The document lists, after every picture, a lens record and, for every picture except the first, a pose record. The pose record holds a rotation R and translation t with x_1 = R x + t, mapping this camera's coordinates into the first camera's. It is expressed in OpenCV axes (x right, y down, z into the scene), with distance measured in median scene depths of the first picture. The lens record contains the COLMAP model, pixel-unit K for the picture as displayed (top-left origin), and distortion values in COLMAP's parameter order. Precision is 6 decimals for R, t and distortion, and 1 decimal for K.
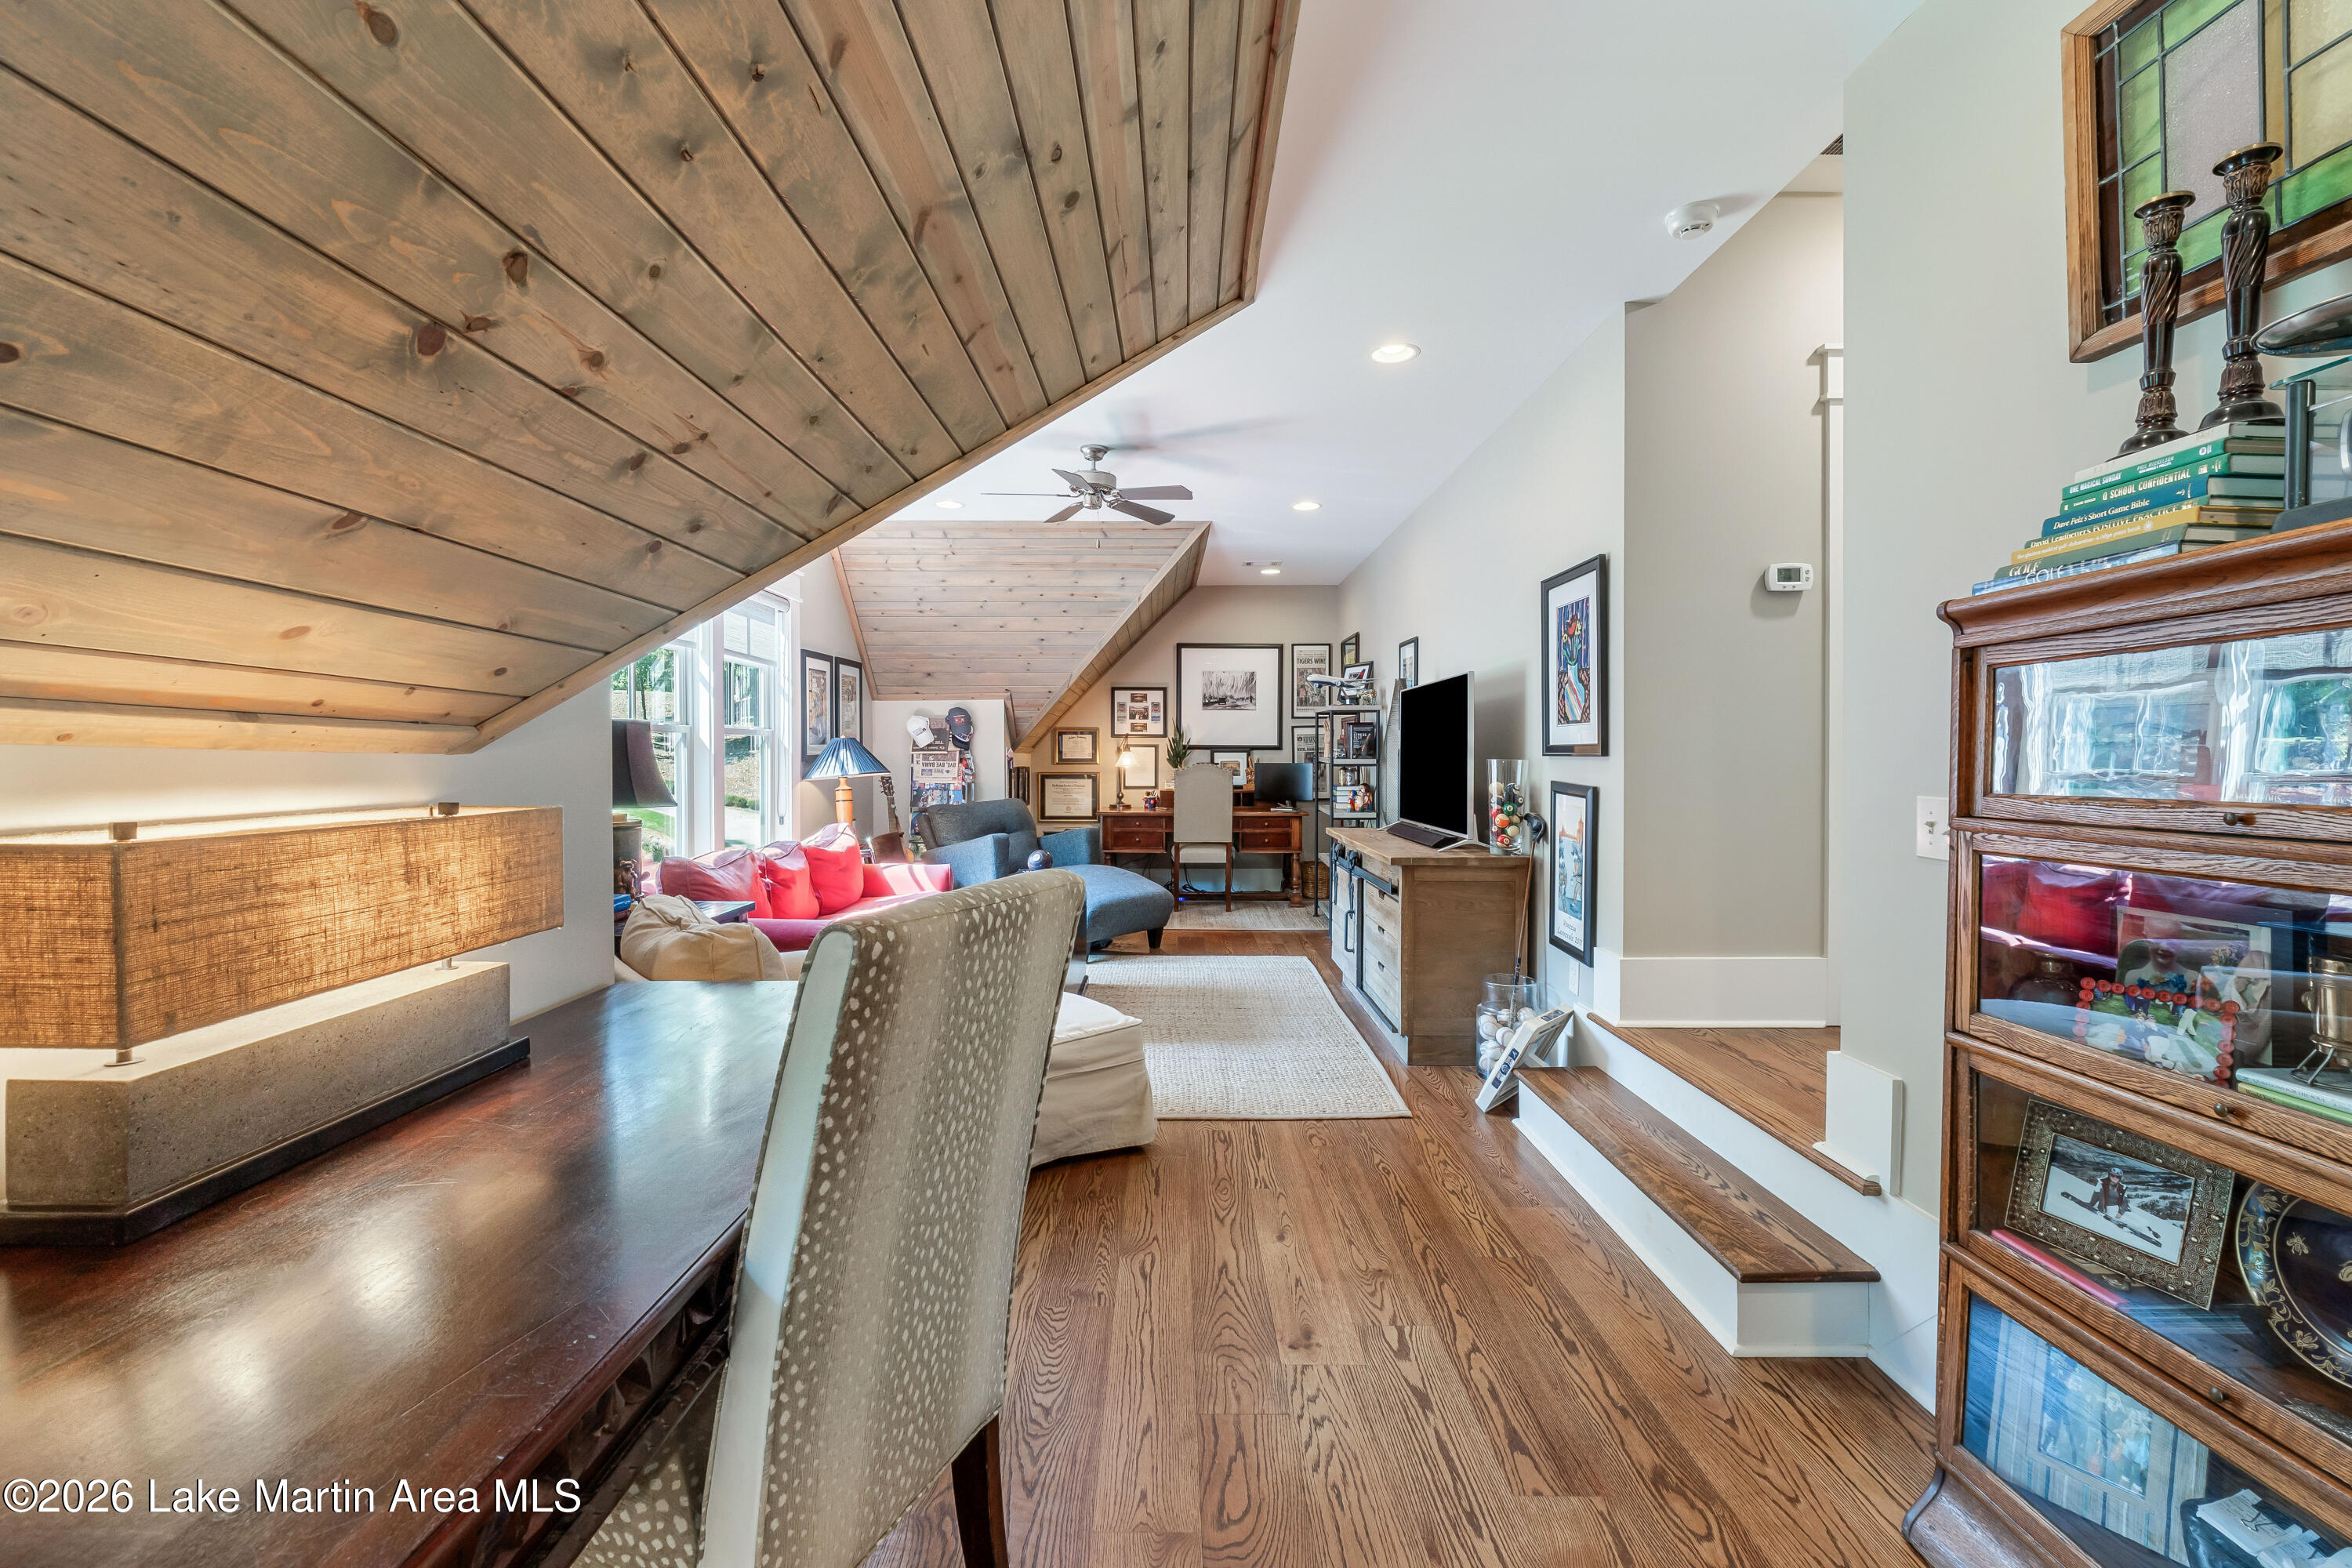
lens RADIAL K [[982.7, 0, 1157.0], [0, 982.7, 769.9], [0, 0, 1]] dist [-0.006020, -0.000207]
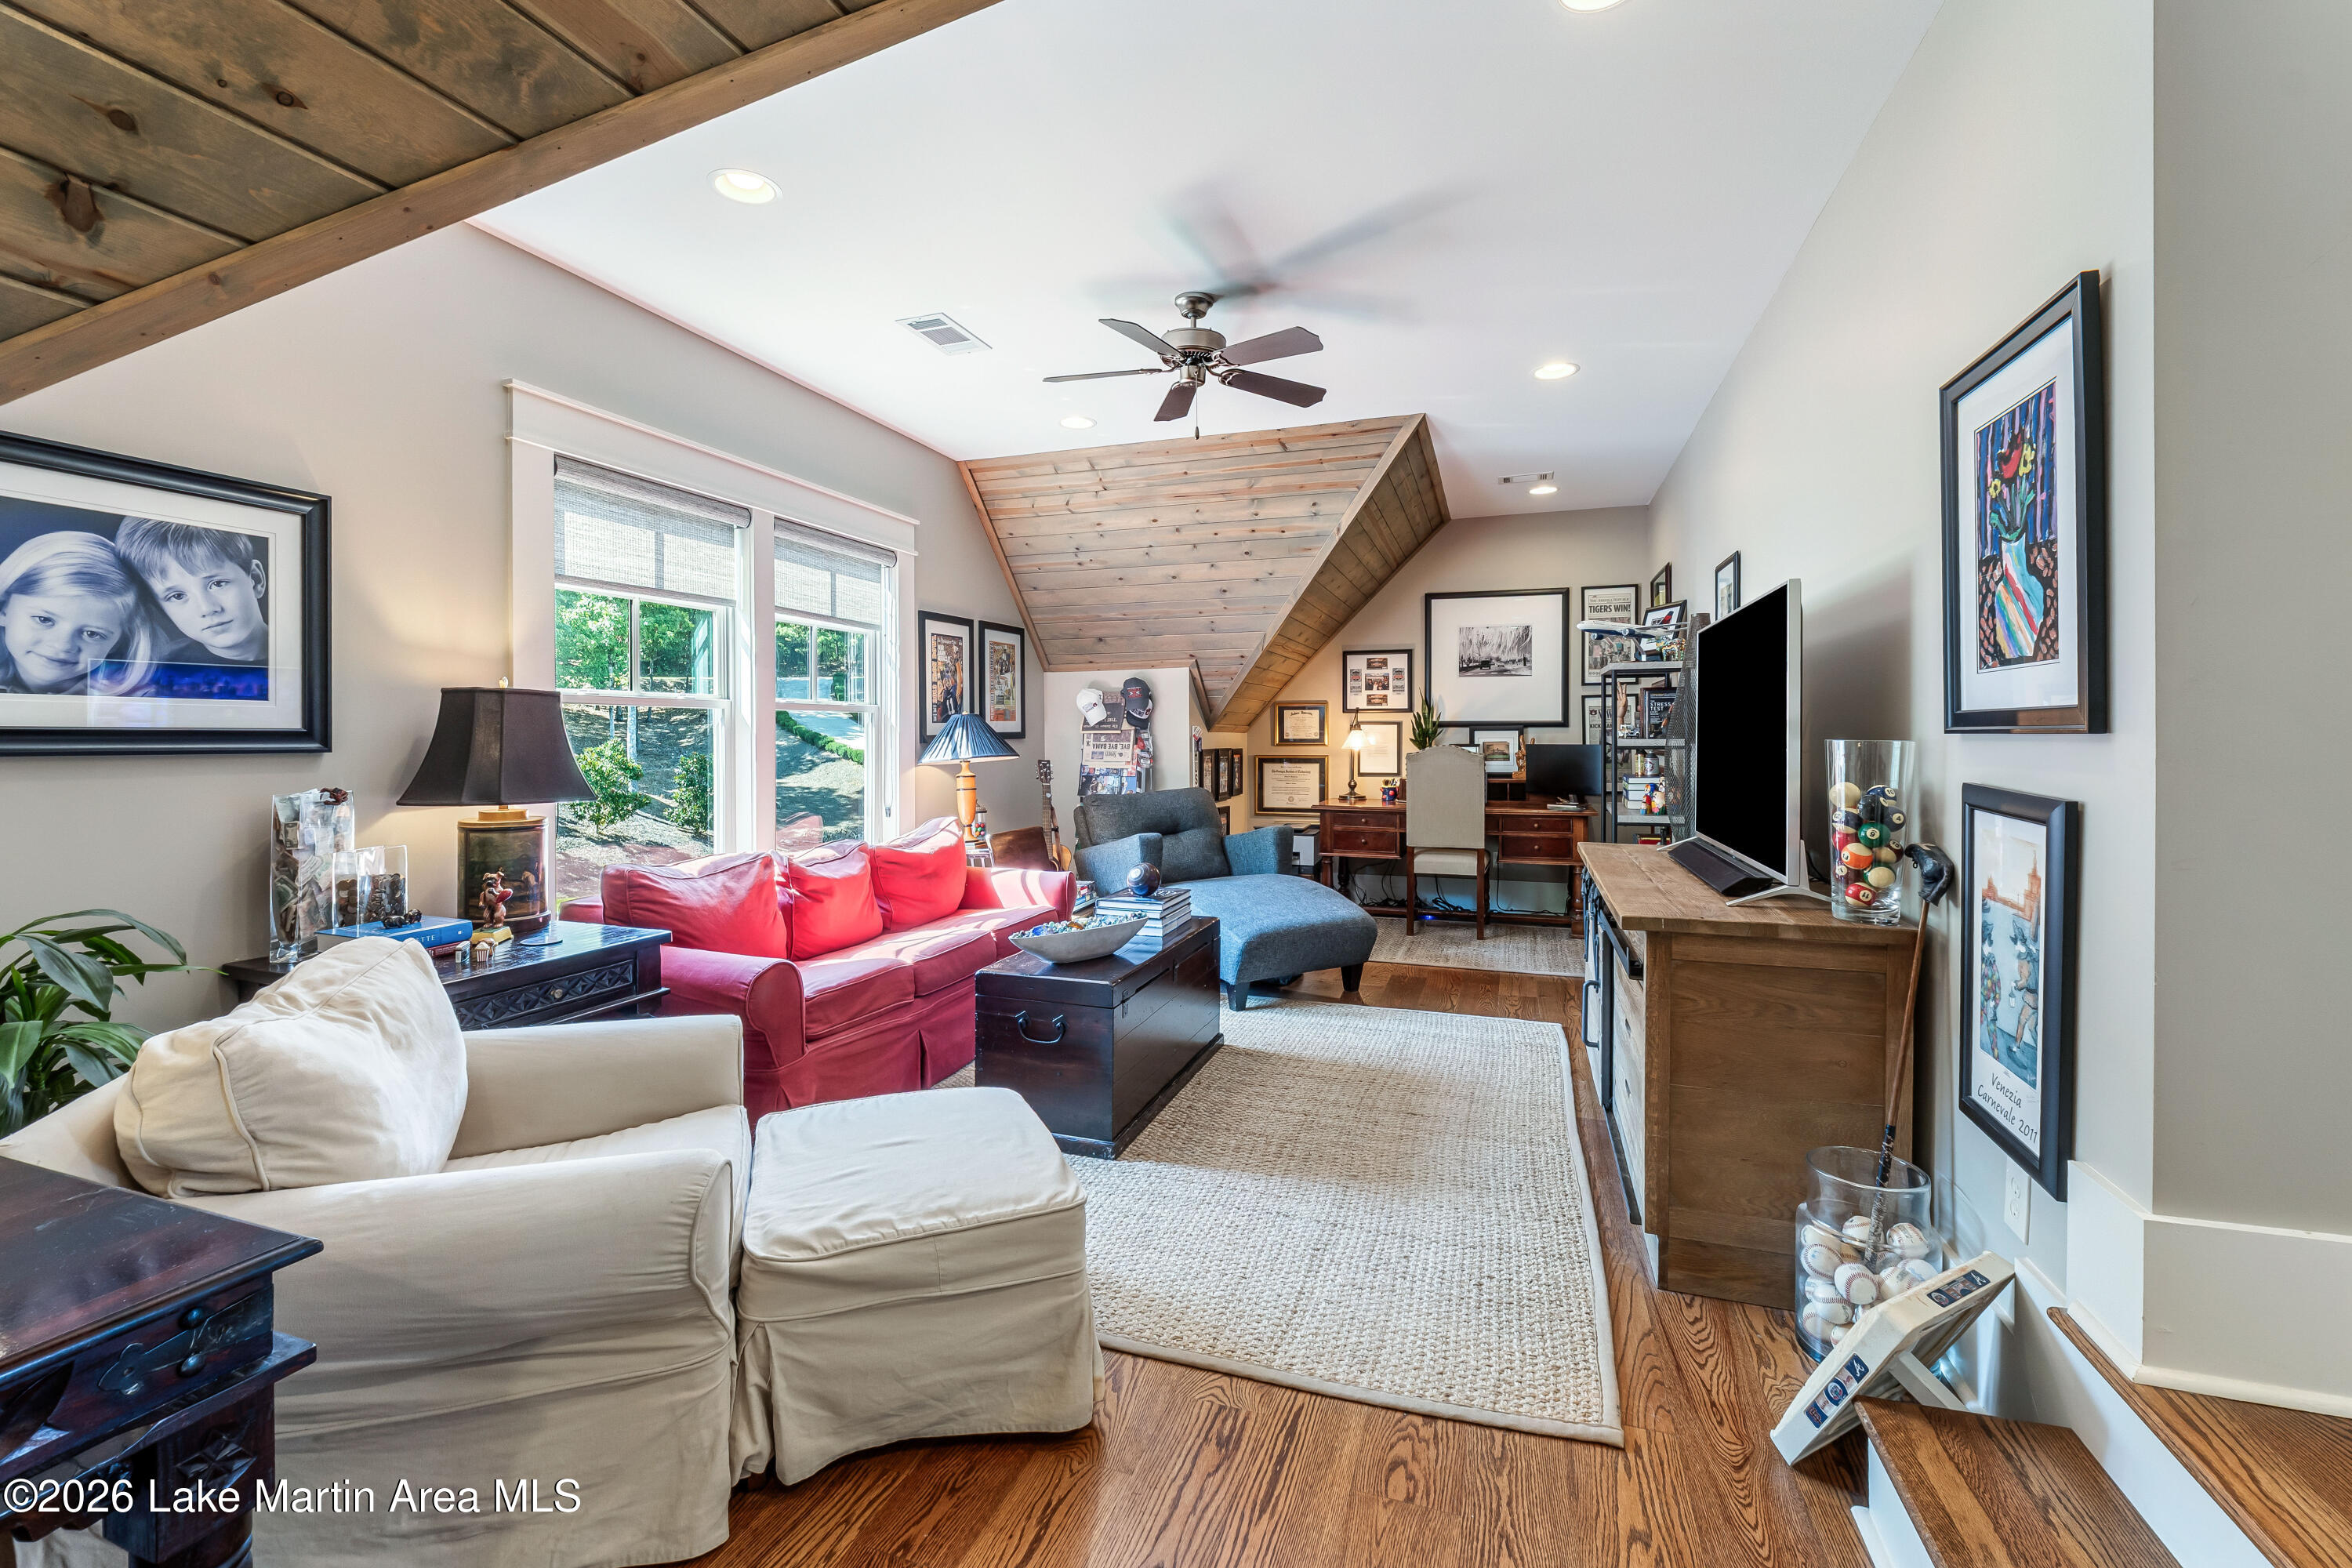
lens RADIAL K [[1022.0, 0, 1129.8], [0, 1022.0, 743.5], [0, 0, 1]] dist [-0.008955, -0.000317]
pose [[0.944946, 0.000875, -0.327225, 0.101867], [-0.003127, 0.999975, -0.006355, -0.002557], [0.327211, 0.007028, 0.944925, 0.224600]]
